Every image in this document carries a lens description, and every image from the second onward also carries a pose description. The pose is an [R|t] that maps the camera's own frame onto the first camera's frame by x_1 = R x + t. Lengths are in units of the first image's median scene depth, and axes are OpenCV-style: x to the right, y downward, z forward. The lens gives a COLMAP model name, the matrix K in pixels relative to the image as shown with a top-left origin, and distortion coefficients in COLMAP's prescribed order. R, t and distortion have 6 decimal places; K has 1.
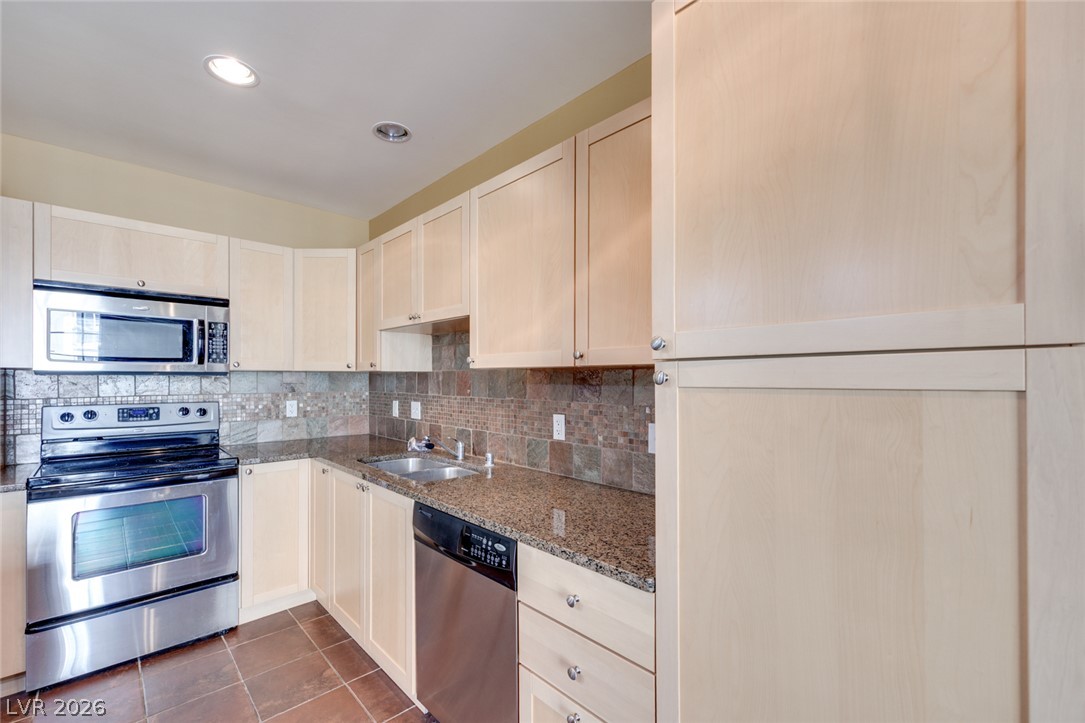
lens RADIAL K [[457.8, 0, 525.8], [0, 457.8, 377.8], [0, 0, 1]] dist [0.002782, 0.000331]
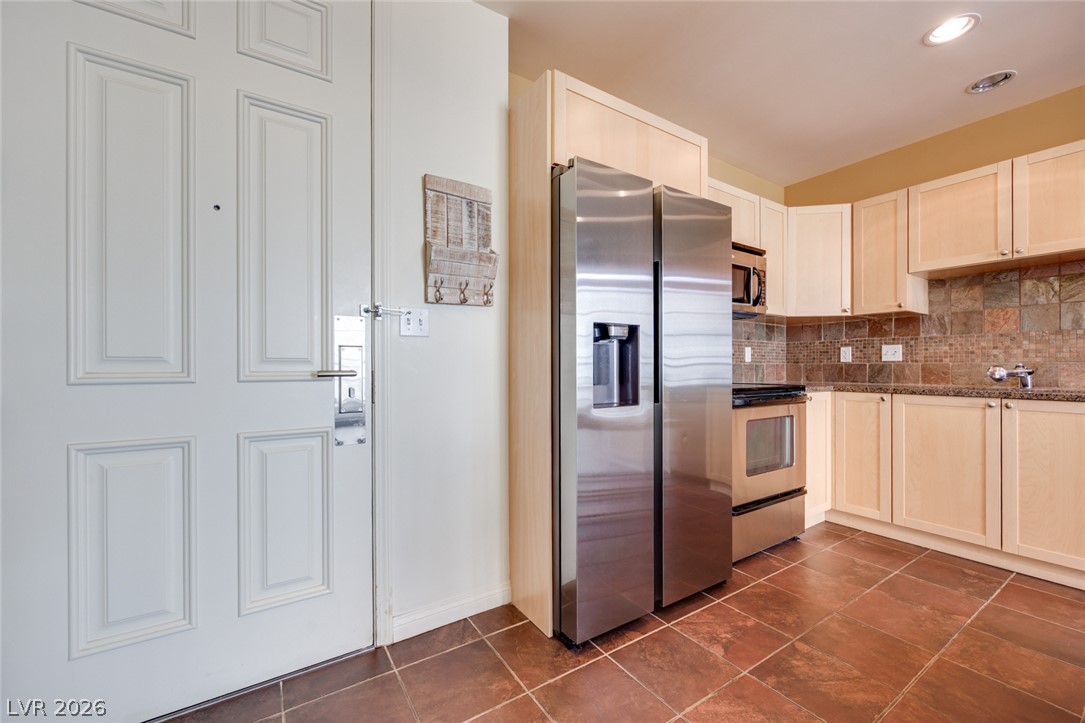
lens RADIAL K [[433.1, 0, 542.8], [0, 433.1, 367.1], [0, 0, 1]] dist [-0.002022, -0.000187]
pose [[0.986576, -0.001155, -0.163296, -1.014847], [0.001250, 0.999999, 0.000475, 0.117872], [0.163295, -0.000673, 0.986577, -0.152456]]
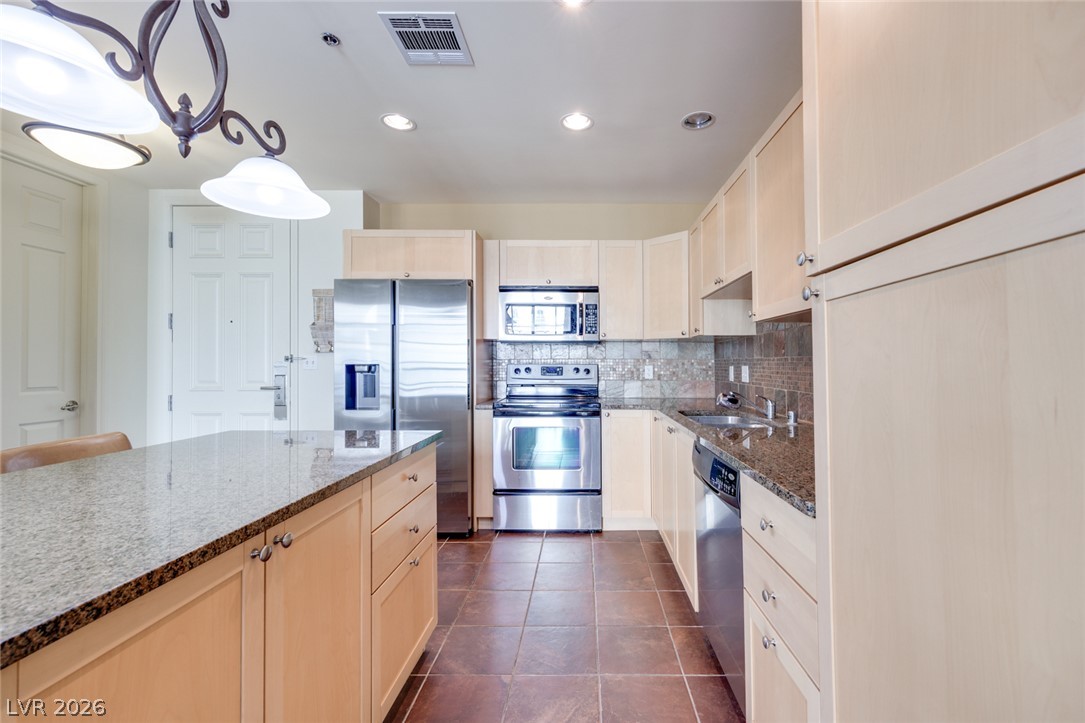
lens RADIAL K [[457.9, 0, 583.1], [0, 457.9, 361.3], [0, 0, 1]] dist [0.003185, 0.000154]
pose [[0.738256, -0.004050, -0.674509, 0.218339], [0.000682, 0.999986, -0.005258, 0.054946], [0.674521, 0.003421, 0.738248, -0.016219]]
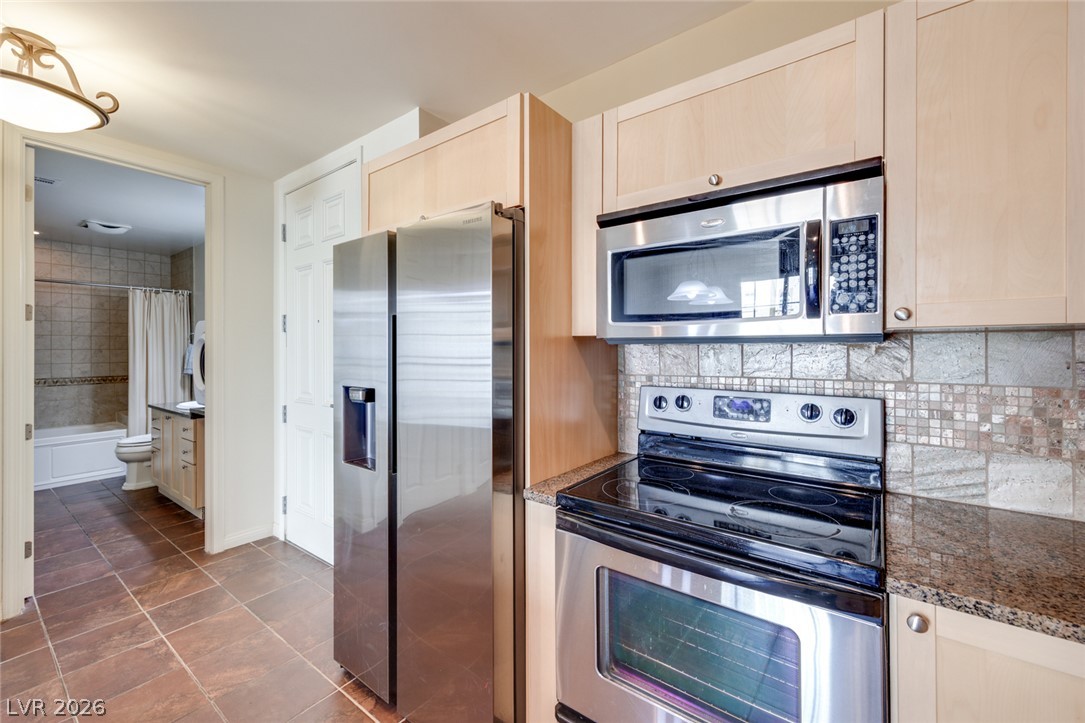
lens RADIAL K [[445.4, 0, 537.1], [0, 445.4, 351.0], [0, 0, 1]] dist [0.003609, 0.000145]
pose [[0.173221, 0.002826, -0.984879, -0.306341], [0.004218, 0.999985, 0.003611, 0.000519], [0.984874, -0.004779, 0.173207, 0.624031]]
